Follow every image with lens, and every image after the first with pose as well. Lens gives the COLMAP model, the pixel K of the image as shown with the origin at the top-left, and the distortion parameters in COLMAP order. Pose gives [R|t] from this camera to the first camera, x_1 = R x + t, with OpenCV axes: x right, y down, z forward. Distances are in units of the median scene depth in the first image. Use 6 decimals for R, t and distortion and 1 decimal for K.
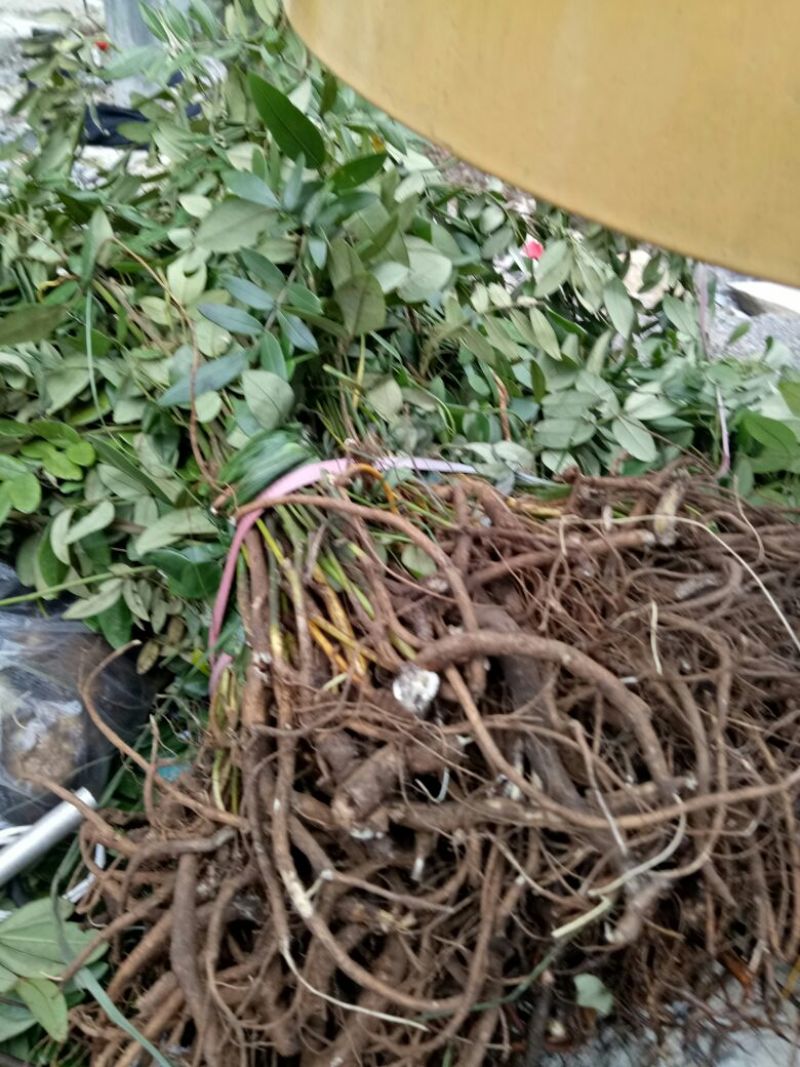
lens RADIAL K [[705.3, 0, 359.7], [0, 705.3, 527.7], [0, 0, 1]] dist [0.011468, -0.004498]
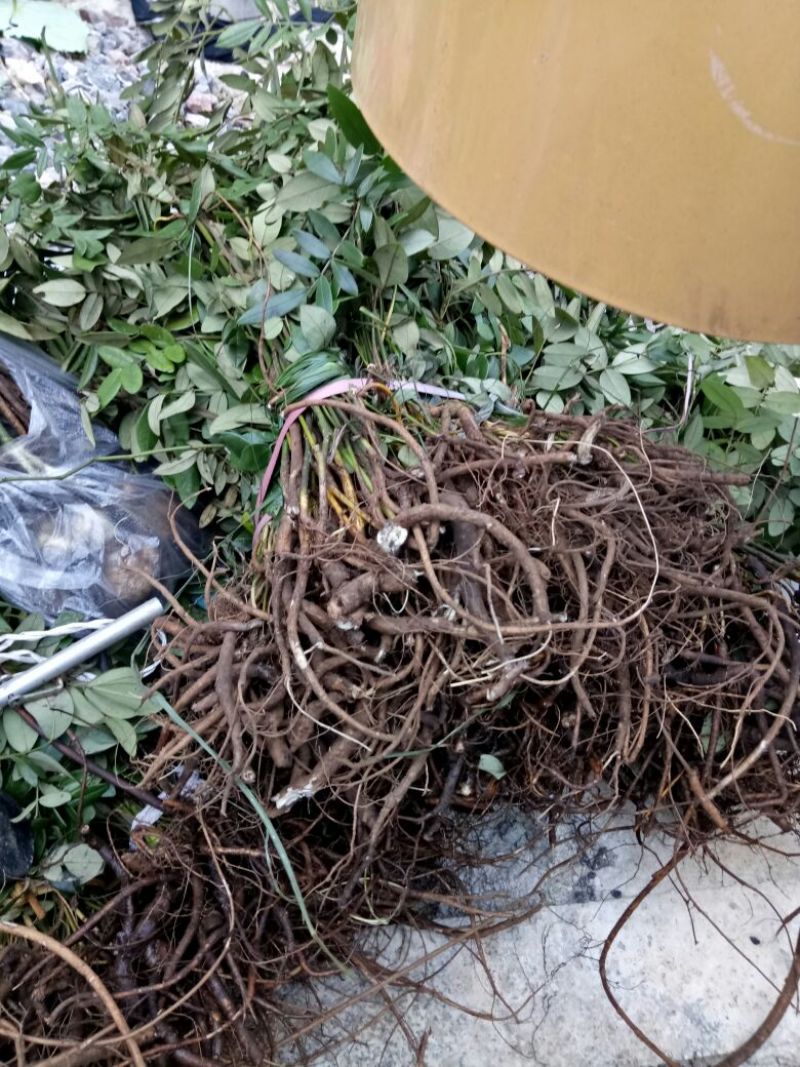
lens RADIAL K [[705.3, 0, 359.7], [0, 705.3, 527.7], [0, 0, 1]] dist [0.011468, -0.004498]
pose [[0.991160, 0.121093, -0.054208, 0.068614], [-0.114696, 0.987441, 0.108655, 0.039309], [0.066684, -0.101477, 0.992600, -0.367541]]
